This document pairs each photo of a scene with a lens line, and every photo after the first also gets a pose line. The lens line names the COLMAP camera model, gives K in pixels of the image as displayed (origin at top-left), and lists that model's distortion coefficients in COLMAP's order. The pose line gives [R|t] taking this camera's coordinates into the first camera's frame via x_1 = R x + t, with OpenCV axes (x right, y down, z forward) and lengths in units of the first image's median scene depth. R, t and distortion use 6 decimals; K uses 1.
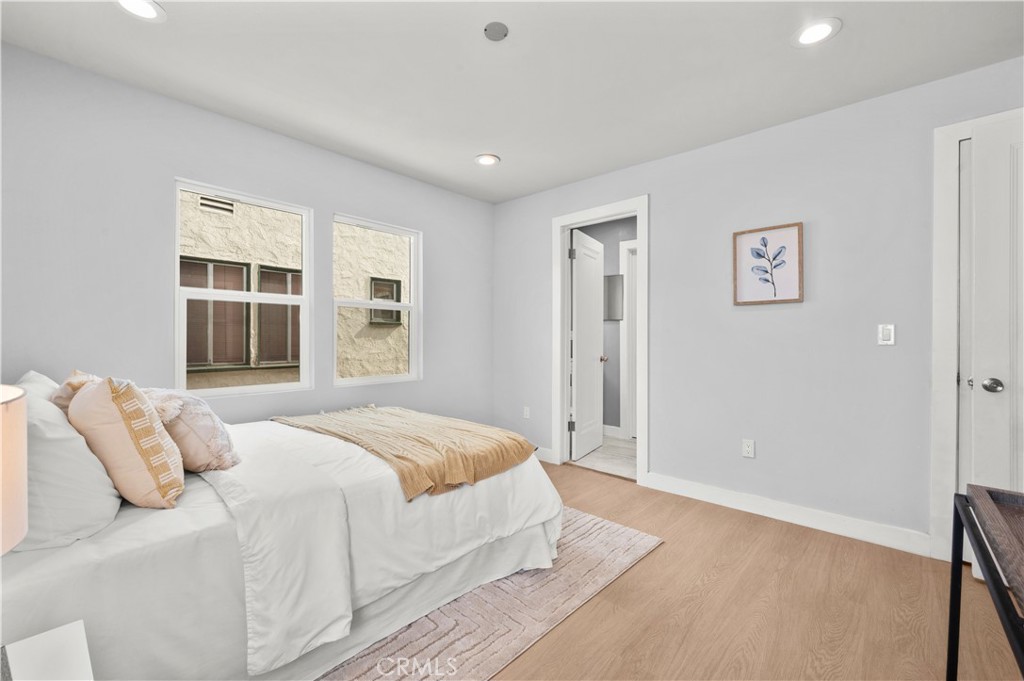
lens RADIAL K [[419.7, 0, 510.2], [0, 419.7, 335.4], [0, 0, 1]] dist [-0.001350, -0.000067]
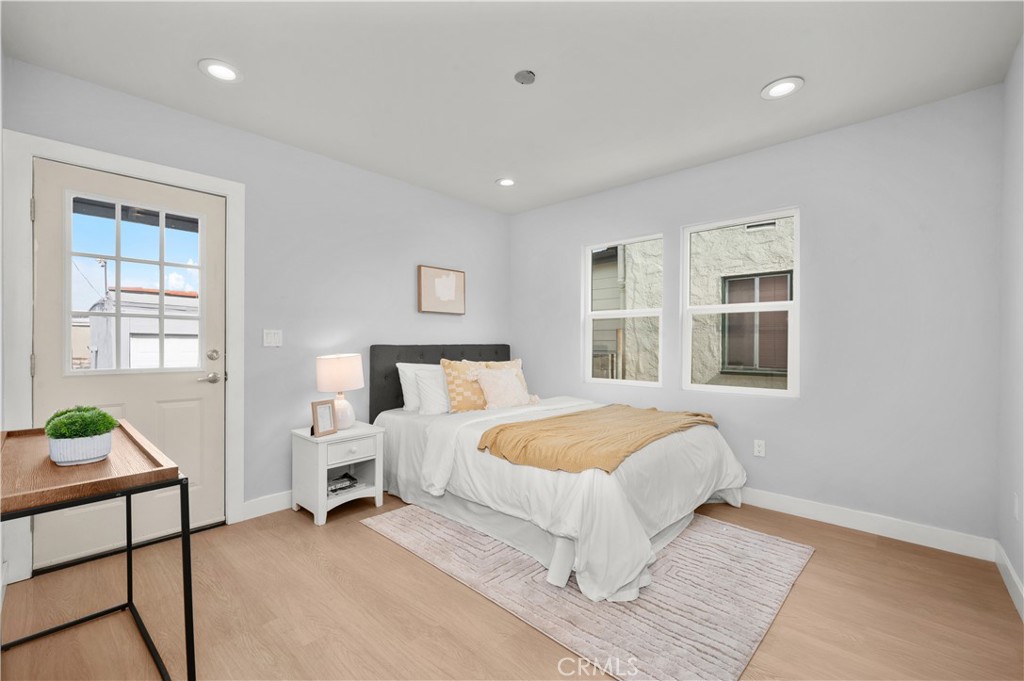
lens RADIAL K [[431.9, 0, 512.0], [0, 431.9, 340.5], [0, 0, 1]] dist [0.001312, 0.000051]
pose [[-0.000364, -0.005127, -0.999987, 0.460086], [-0.001510, 0.999986, -0.005126, 0.001458], [0.999999, 0.001508, -0.000372, 0.385625]]
